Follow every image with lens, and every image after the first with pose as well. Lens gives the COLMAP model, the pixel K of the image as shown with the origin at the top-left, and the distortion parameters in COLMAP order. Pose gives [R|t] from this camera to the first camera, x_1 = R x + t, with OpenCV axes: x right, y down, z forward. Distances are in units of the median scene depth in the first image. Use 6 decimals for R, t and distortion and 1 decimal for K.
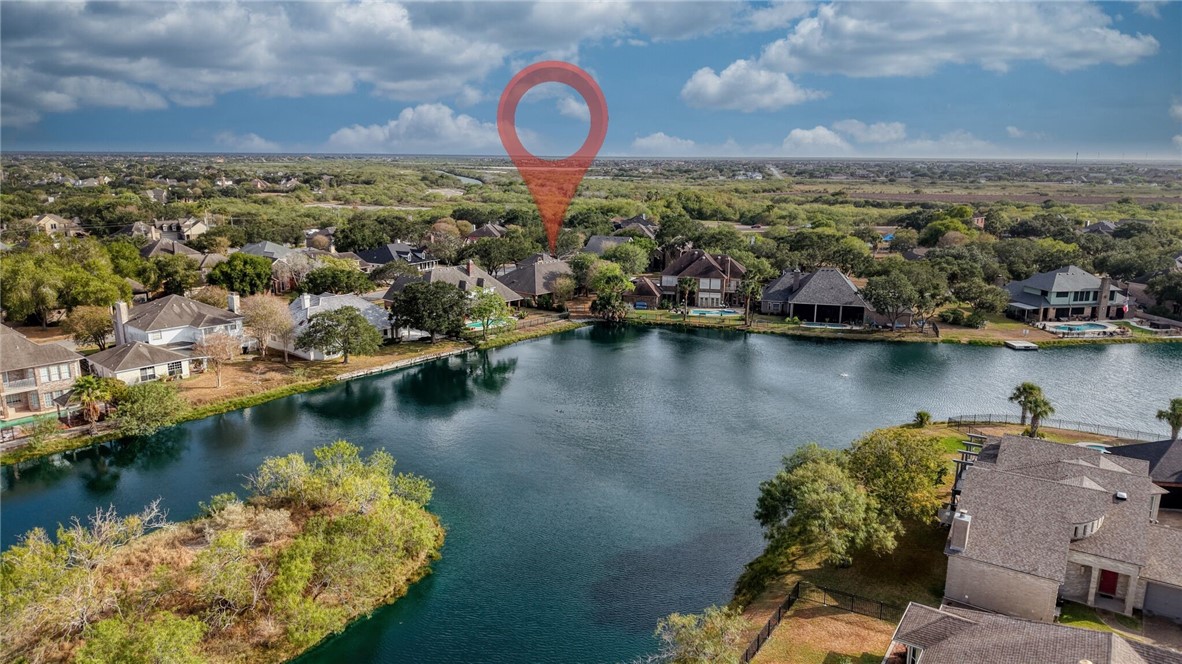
lens RADIAL K [[779.6, 0, 583.6], [0, 779.6, 332.9], [0, 0, 1]] dist [0.010080, -0.018883]
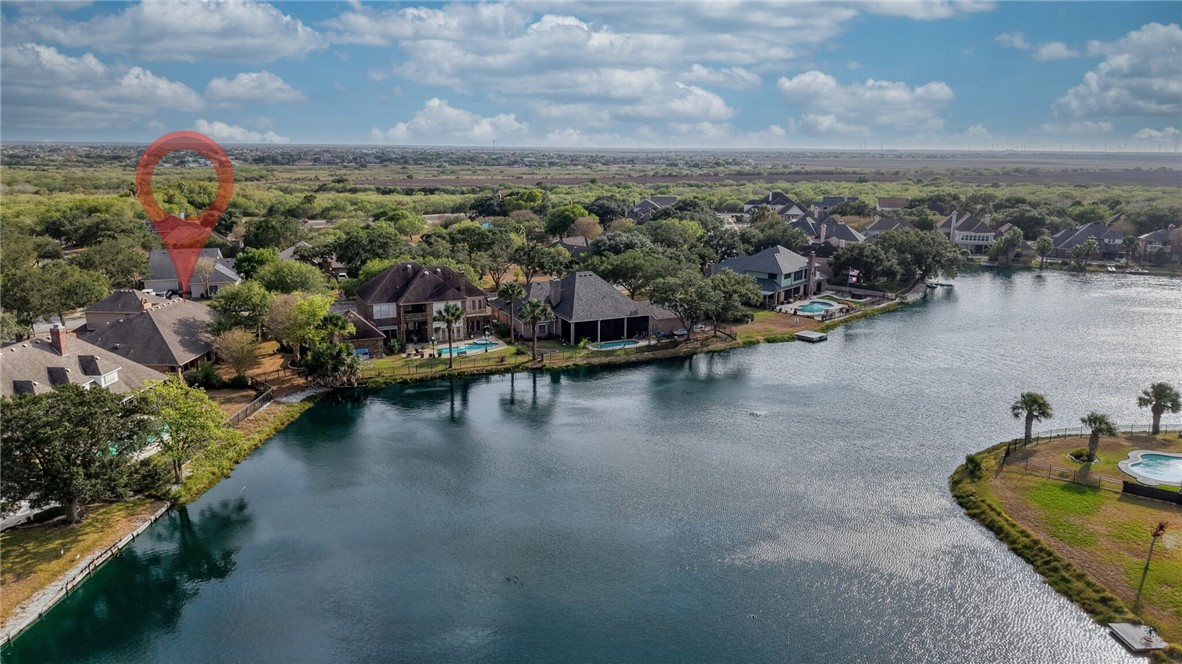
lens RADIAL K [[779.6, 0, 590.7], [0, 779.6, 328.9], [0, 0, 1]] dist [0.010080, -0.018883]
pose [[0.763771, -0.142830, 0.629486, -0.183506], [0.135039, 0.988988, 0.060554, -0.067658], [-0.631204, 0.038756, 0.774648, 0.350255]]
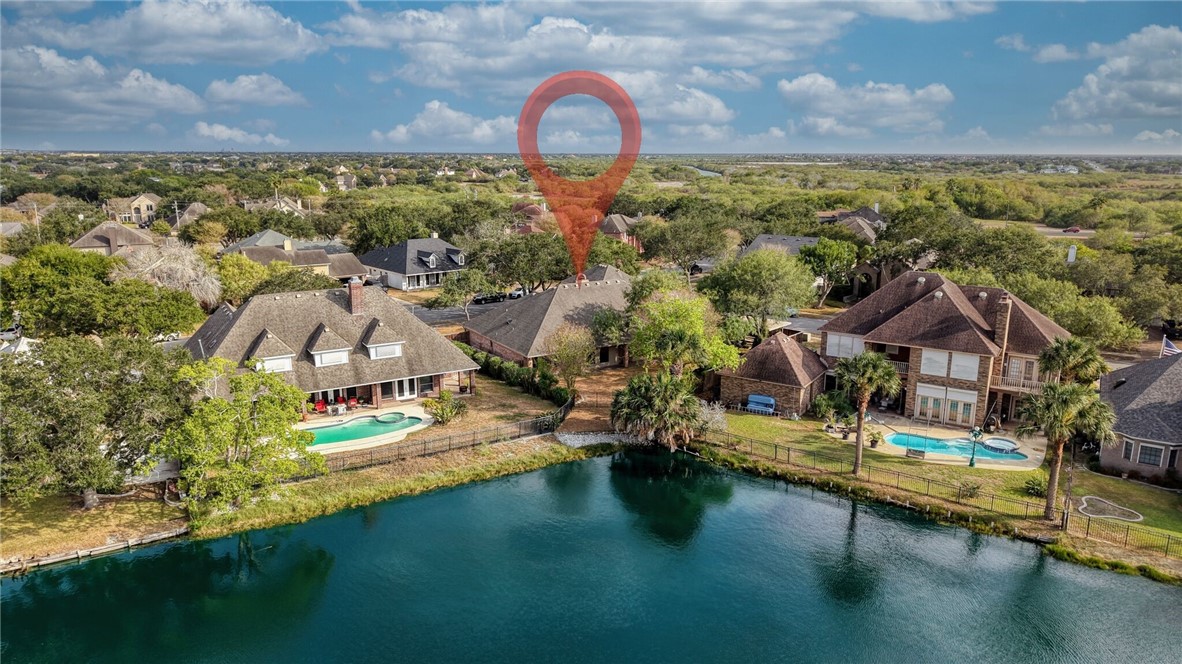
lens RADIAL K [[779.6, 0, 594.4], [0, 779.6, 332.9], [0, 0, 1]] dist [0.010080, -0.018883]
pose [[0.948504, 0.068224, -0.309331, 0.110877], [-0.067802, 0.997625, 0.012126, -0.069032], [0.309424, 0.009471, 0.950877, 0.561946]]
